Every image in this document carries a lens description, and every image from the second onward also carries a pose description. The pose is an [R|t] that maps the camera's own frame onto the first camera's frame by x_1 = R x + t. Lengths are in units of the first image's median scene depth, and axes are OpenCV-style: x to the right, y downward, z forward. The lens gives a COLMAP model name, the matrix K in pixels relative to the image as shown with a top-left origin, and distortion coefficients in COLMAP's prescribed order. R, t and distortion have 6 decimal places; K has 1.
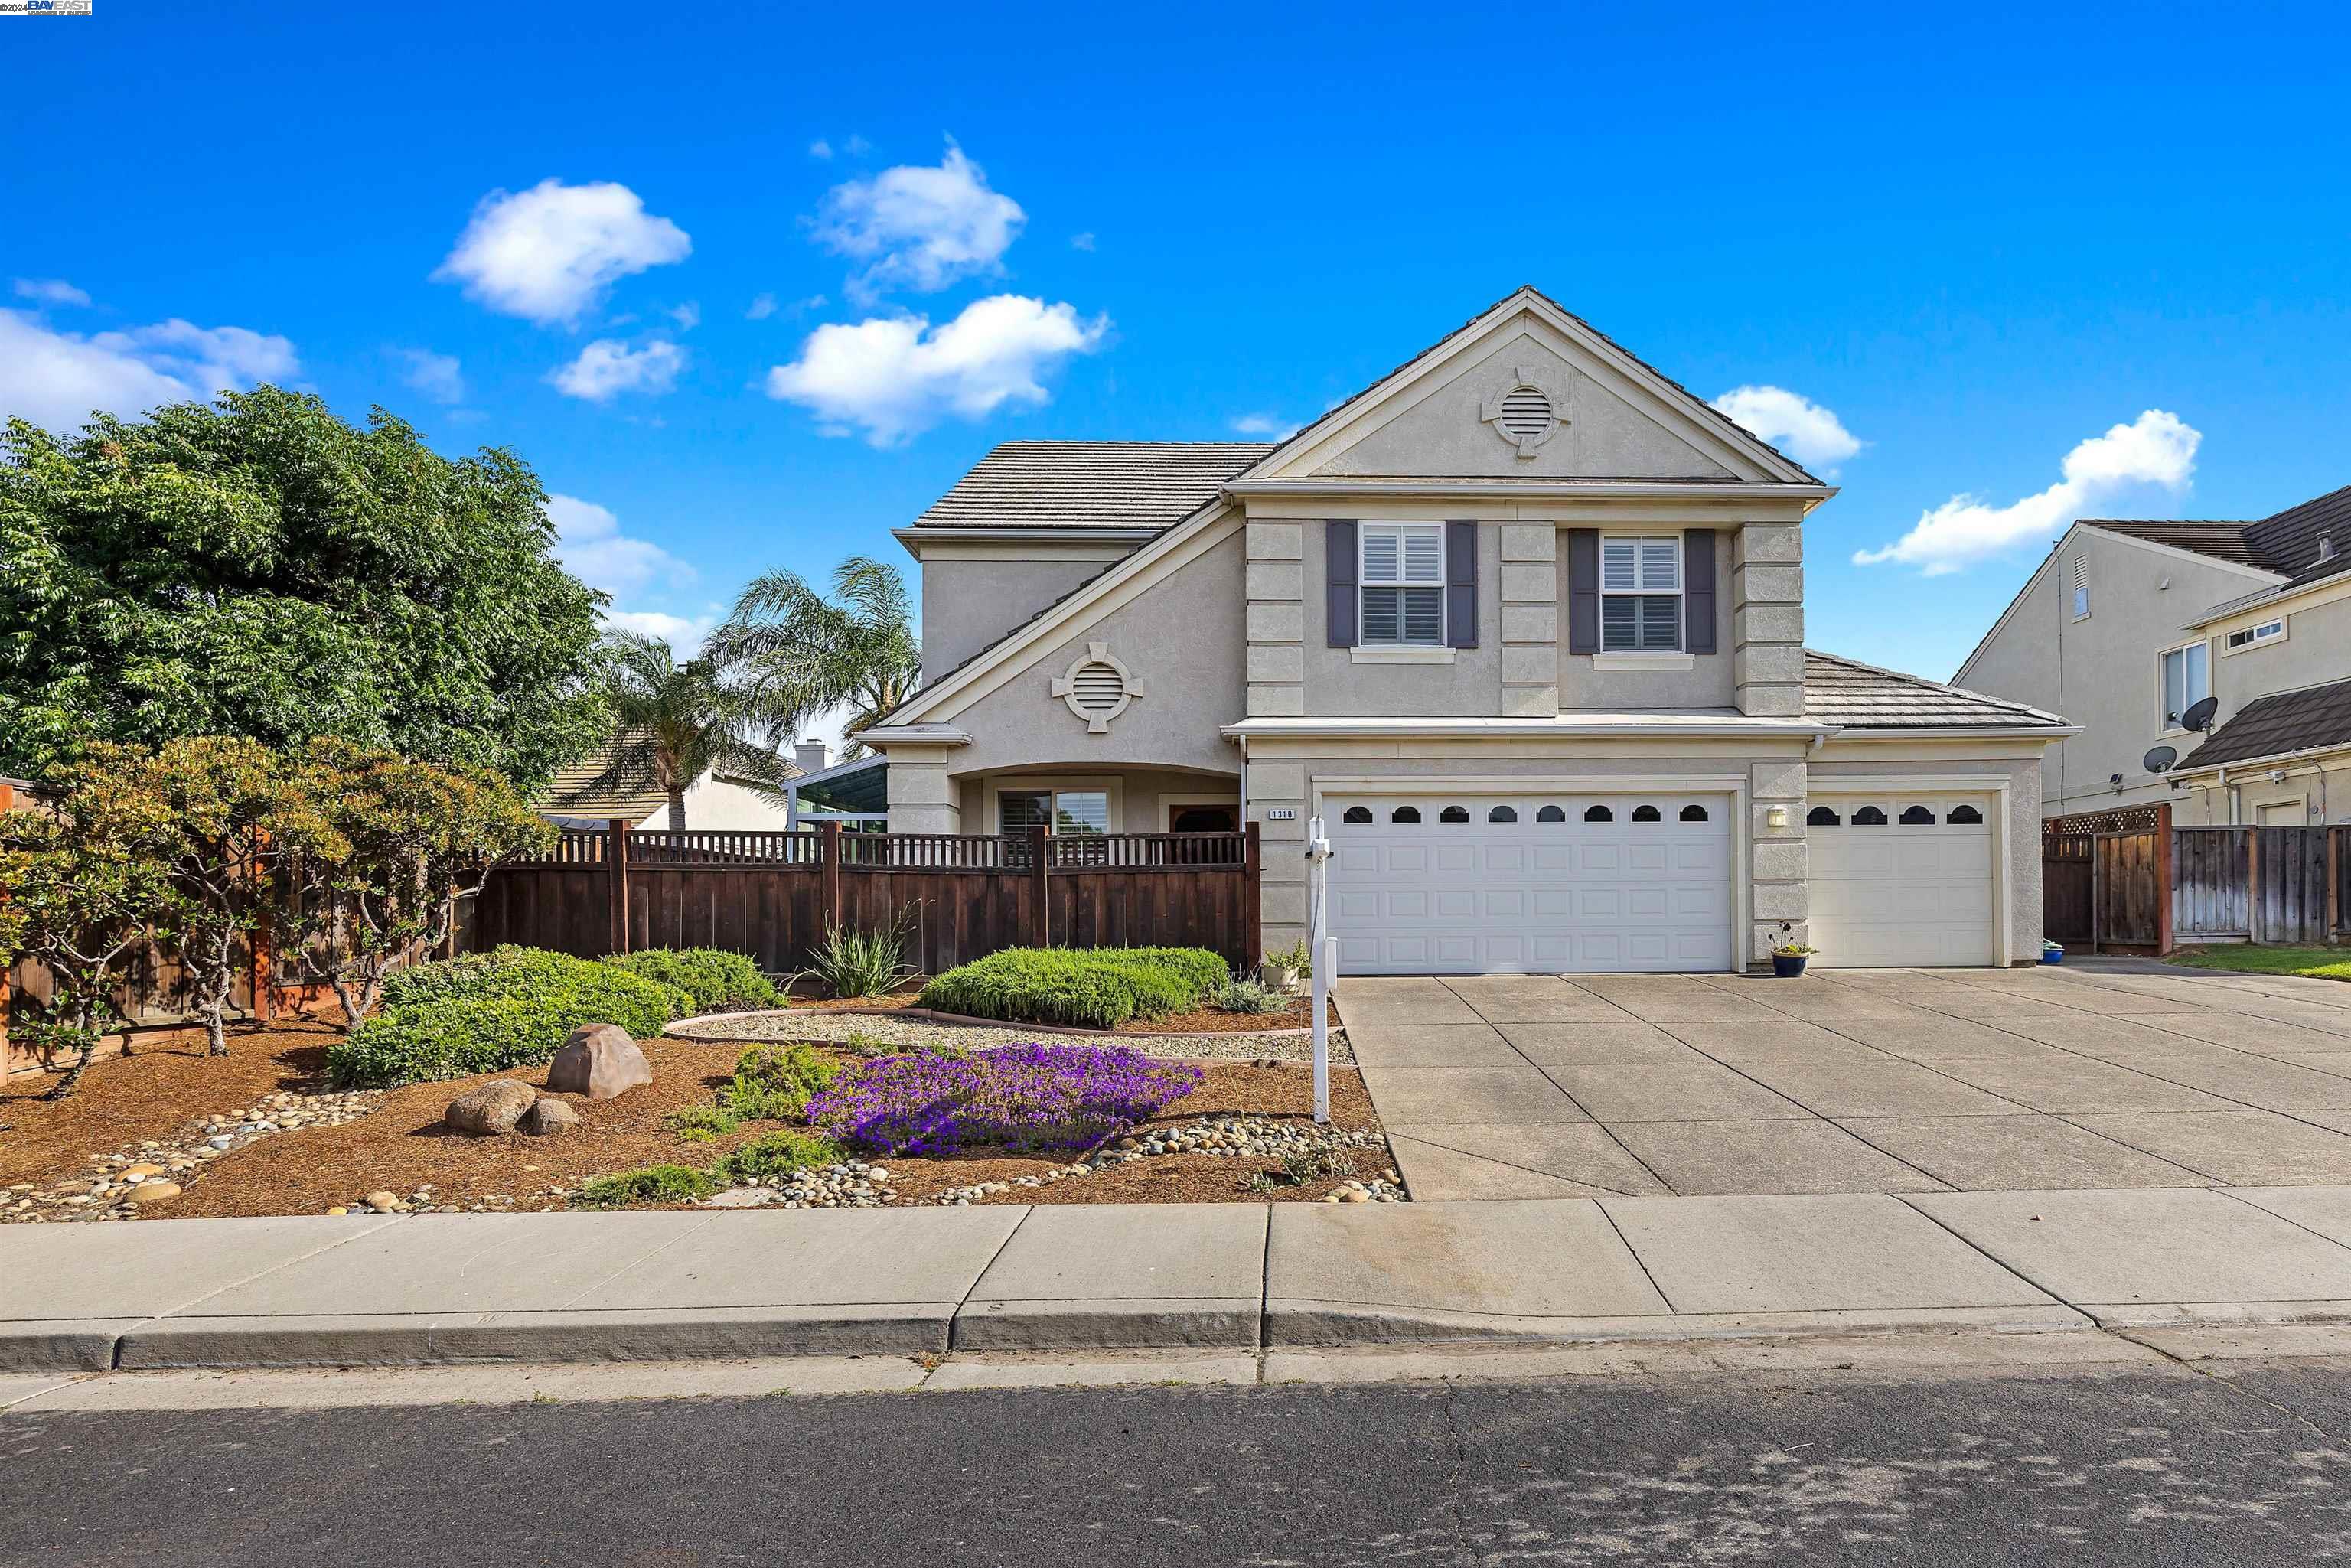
lens RADIAL K [[1202.4, 0, 1276.4], [0, 1202.4, 907.5], [0, 0, 1]] dist [0.003267, -0.002100]
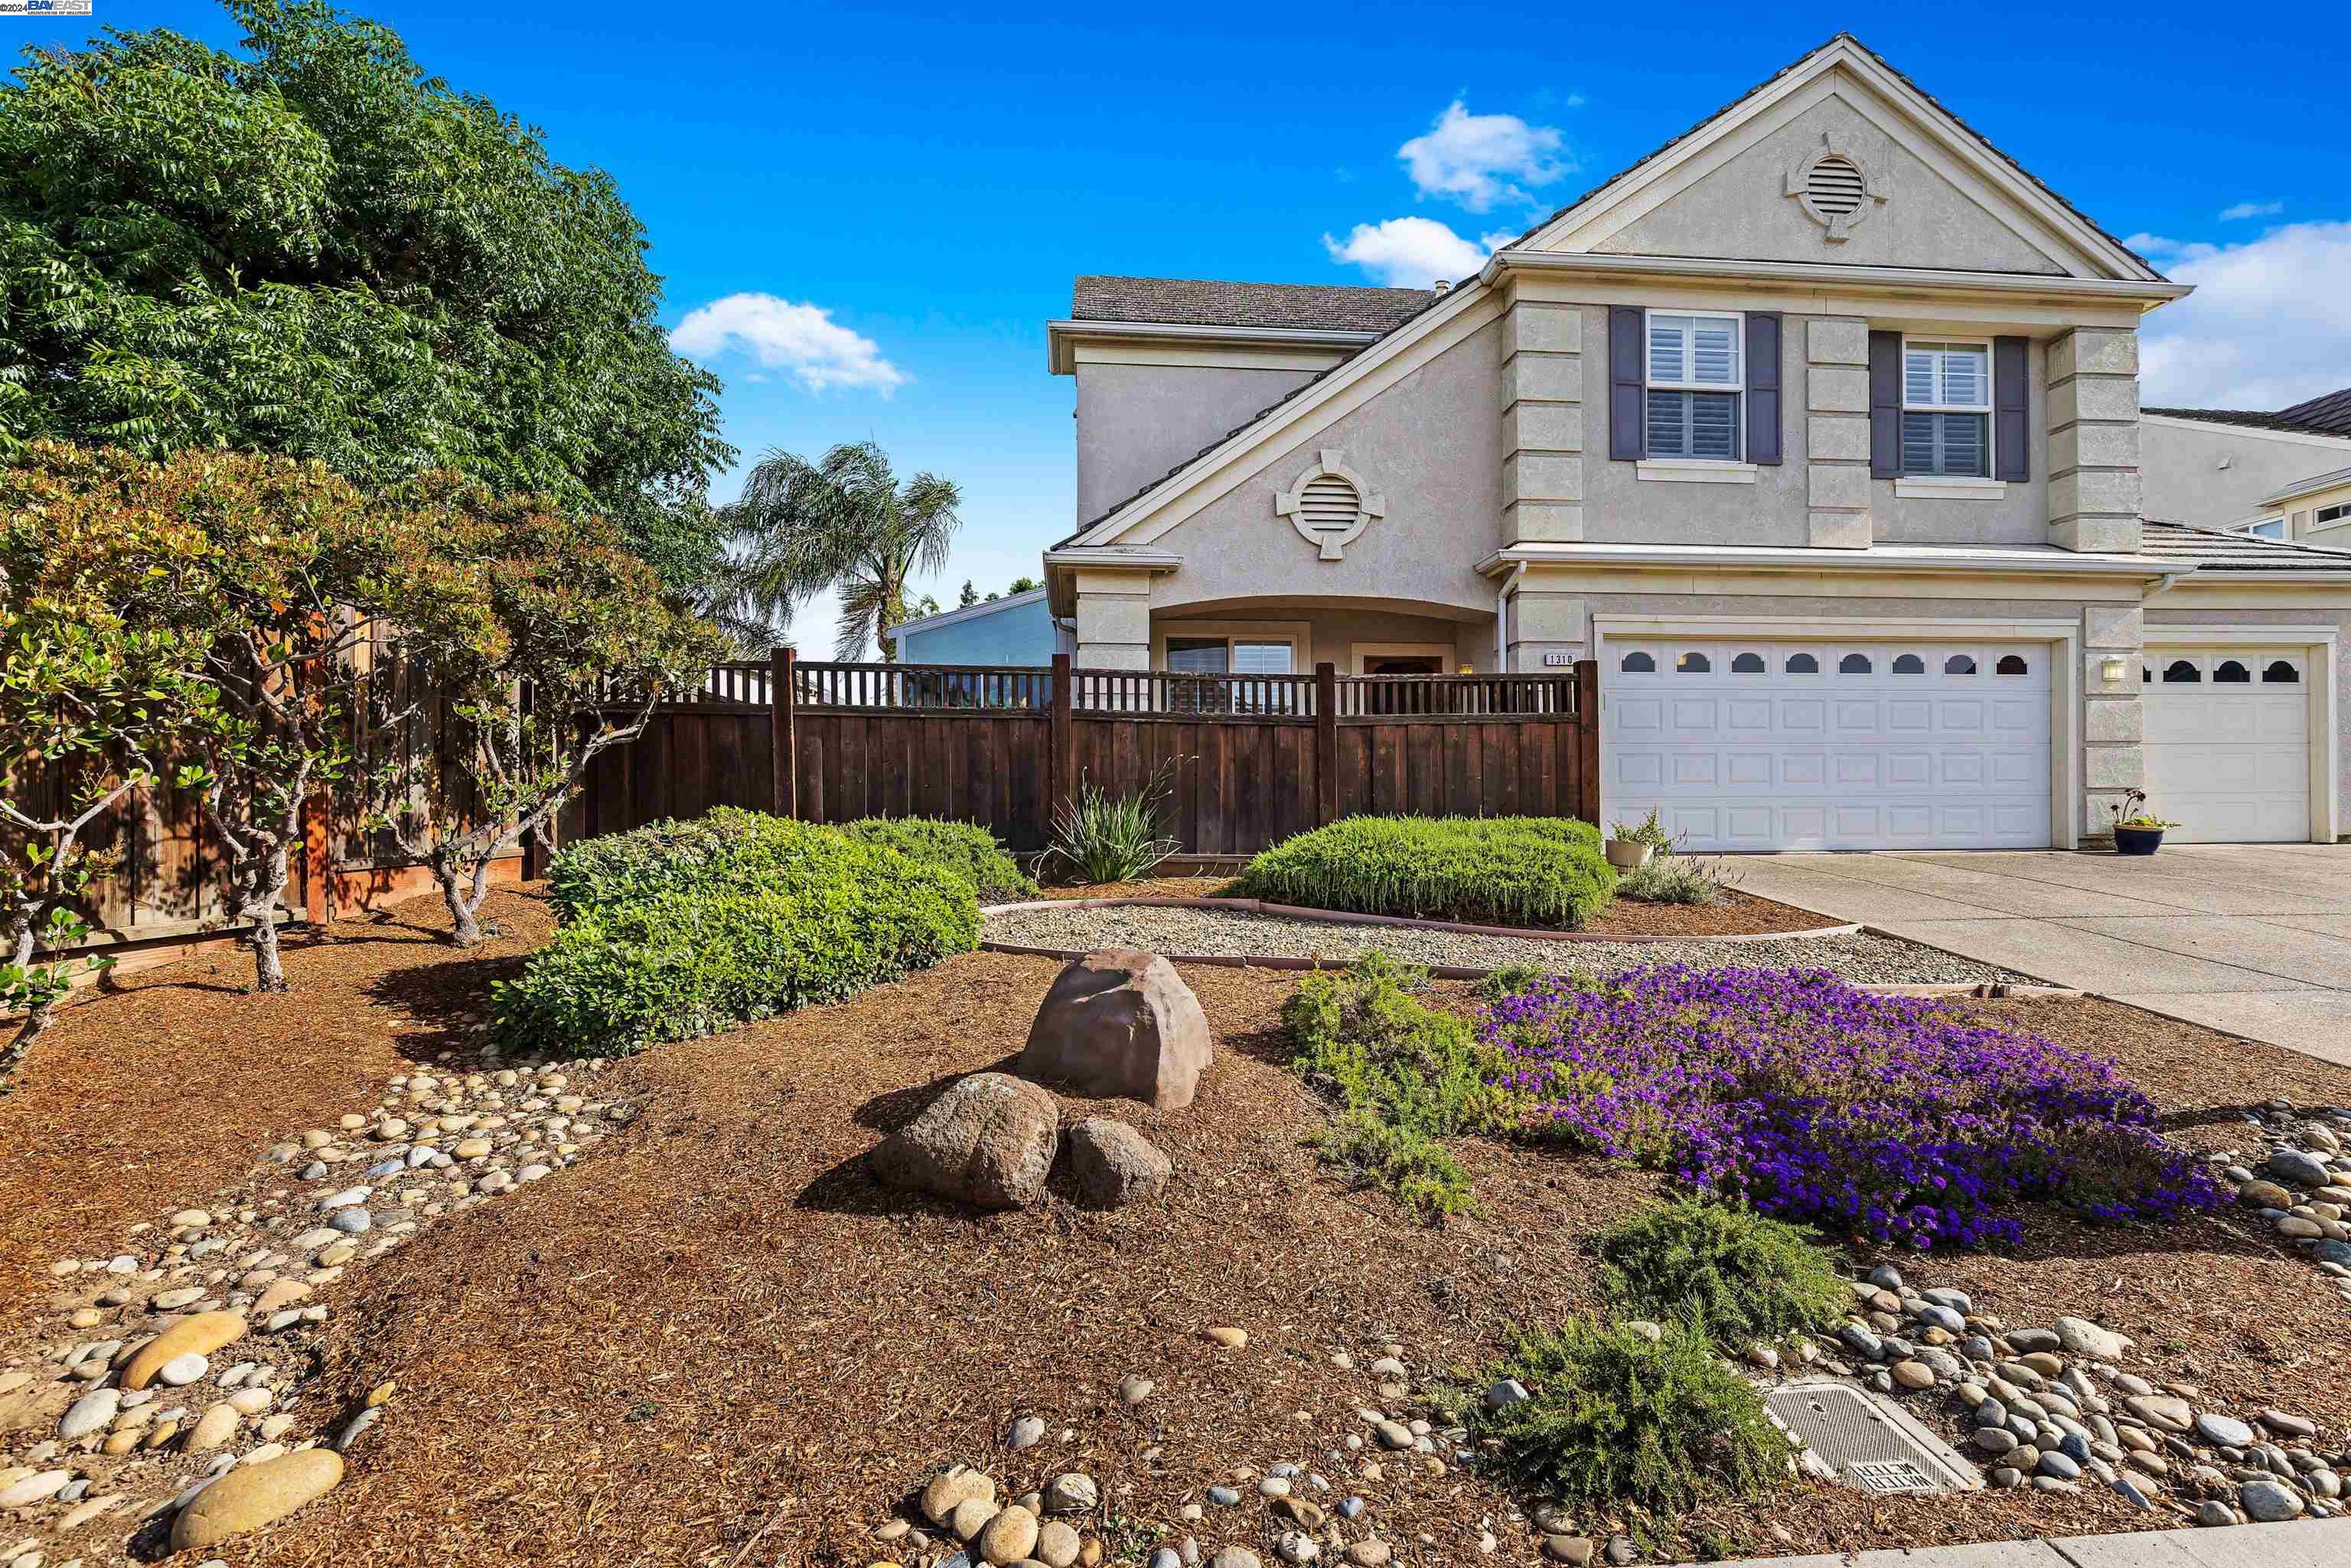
lens RADIAL K [[1036.4, 0, 1181.2], [0, 1036.4, 808.9], [0, 0, 1]] dist [0.001243, -0.000089]
pose [[0.998131, 0.001440, 0.061095, -0.297373], [-0.002271, 0.999906, 0.013522, 0.016396], [-0.061070, -0.013635, 0.998040, 0.297691]]
